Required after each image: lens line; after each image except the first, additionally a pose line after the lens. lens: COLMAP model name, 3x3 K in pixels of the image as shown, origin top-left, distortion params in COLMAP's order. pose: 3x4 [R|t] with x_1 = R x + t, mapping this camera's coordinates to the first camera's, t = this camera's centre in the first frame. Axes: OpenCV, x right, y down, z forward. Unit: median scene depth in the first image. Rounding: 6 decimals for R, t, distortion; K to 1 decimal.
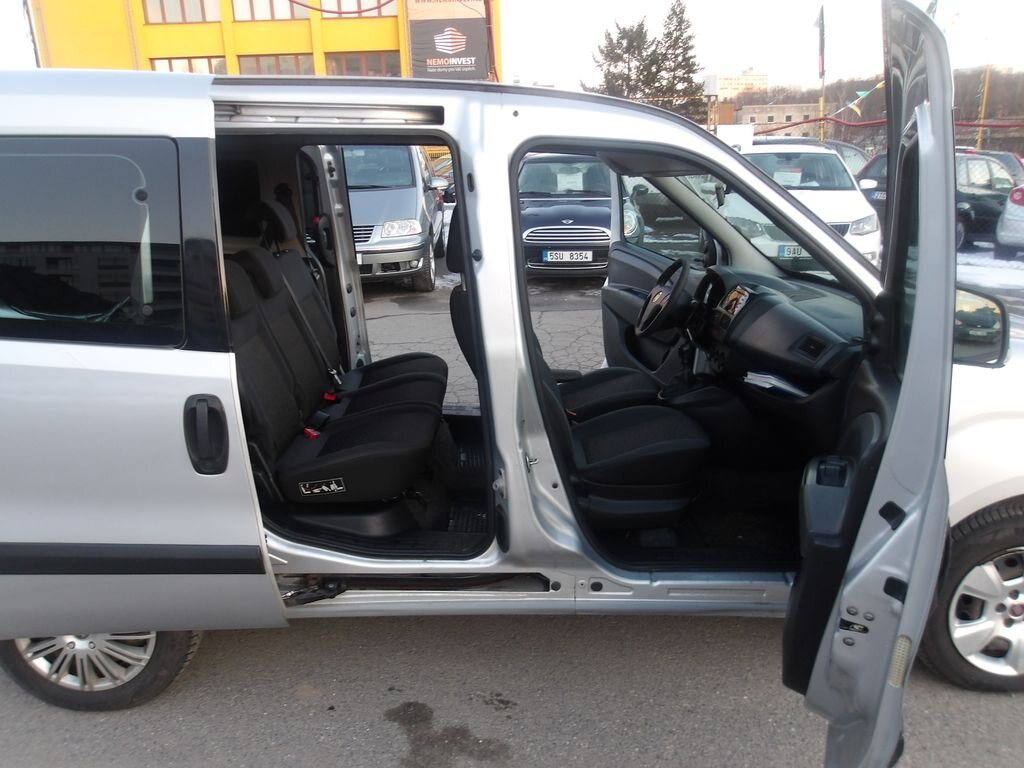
lens RADIAL K [[828.6, 0, 512.0], [0, 828.6, 384.0], [0, 0, 1]] dist [0.004880, 0.001930]
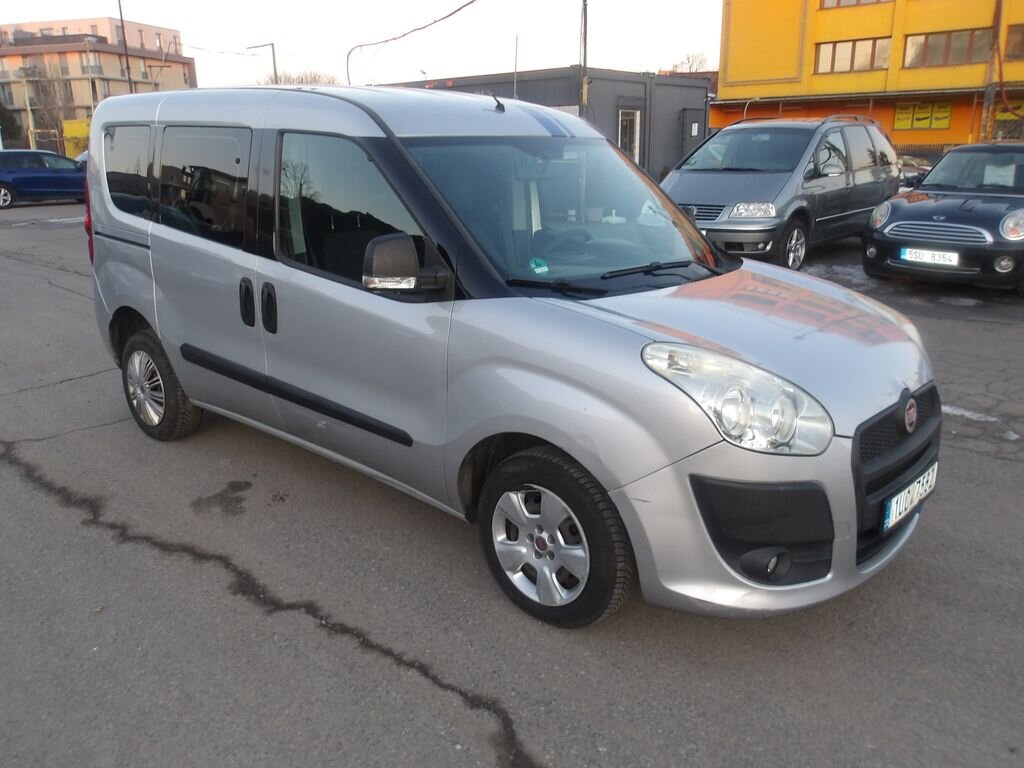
lens RADIAL K [[902.9, 0, 591.9], [0, 902.9, 385.2], [0, 0, 1]] dist [0.057104, -0.111671]
pose [[0.725467, 0.197788, -0.659225, 0.455673], [-0.201278, 0.976914, 0.071601, -0.014941], [0.658168, 0.080743, 0.748529, 0.040425]]
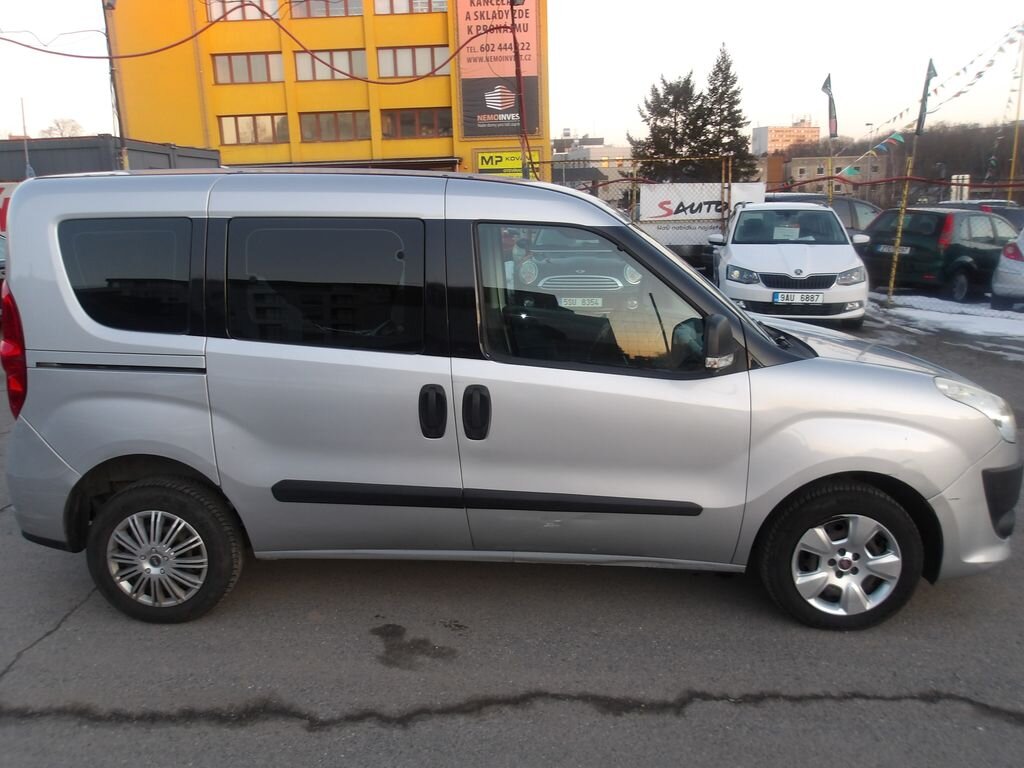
lens RADIAL K [[865.5, 0, 512.0], [0, 865.5, 384.0], [0, 0, 1]] dist [0.004108, -0.001920]
pose [[0.997415, 0.016437, -0.069949, 0.052828], [-0.020828, 0.997827, -0.062515, 0.025455], [0.068769, 0.063810, 0.995590, -0.128923]]
